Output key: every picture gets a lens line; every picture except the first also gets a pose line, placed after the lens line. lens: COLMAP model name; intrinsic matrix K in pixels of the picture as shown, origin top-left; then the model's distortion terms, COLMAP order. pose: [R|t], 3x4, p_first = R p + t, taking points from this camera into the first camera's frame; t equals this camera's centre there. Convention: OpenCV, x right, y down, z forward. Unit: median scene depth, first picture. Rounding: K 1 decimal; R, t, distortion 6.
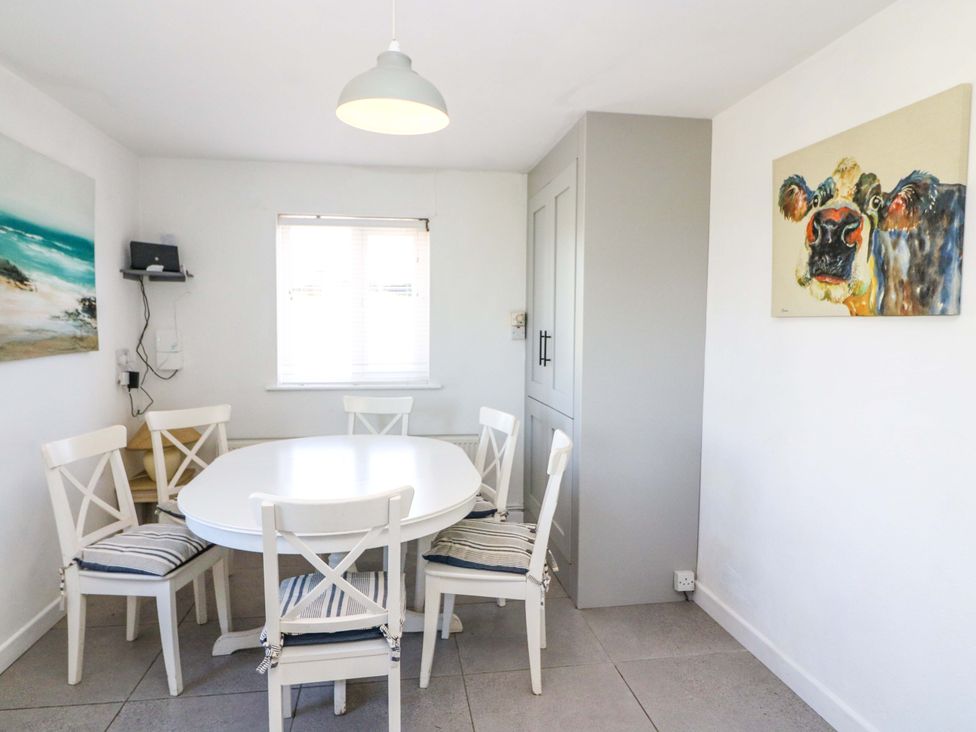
lens RADIAL K [[682.6, 0, 488.0], [0, 682.6, 366.0], [0, 0, 1]] dist [0.001715, -0.000243]
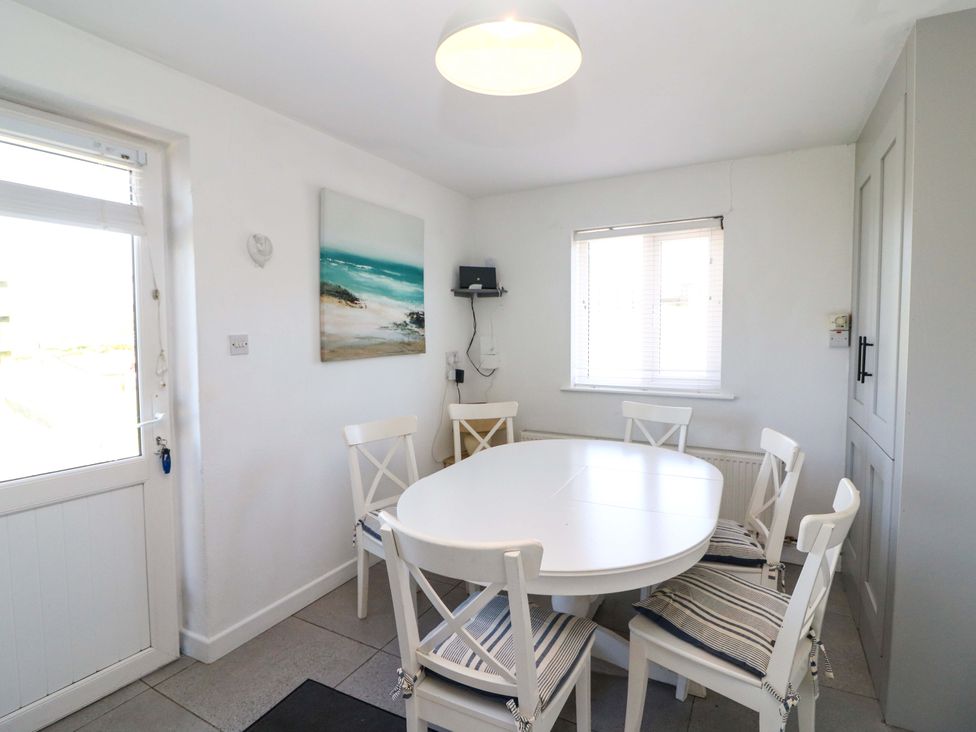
lens RADIAL K [[525.9, 0, 470.2], [0, 525.9, 359.8], [0, 0, 1]] dist [0.002932, -0.015684]
pose [[0.781693, 0.024909, -0.623165, 0.112981], [-0.028066, 0.999595, 0.004750, -0.017230], [0.623031, 0.013777, 0.782076, 0.283359]]
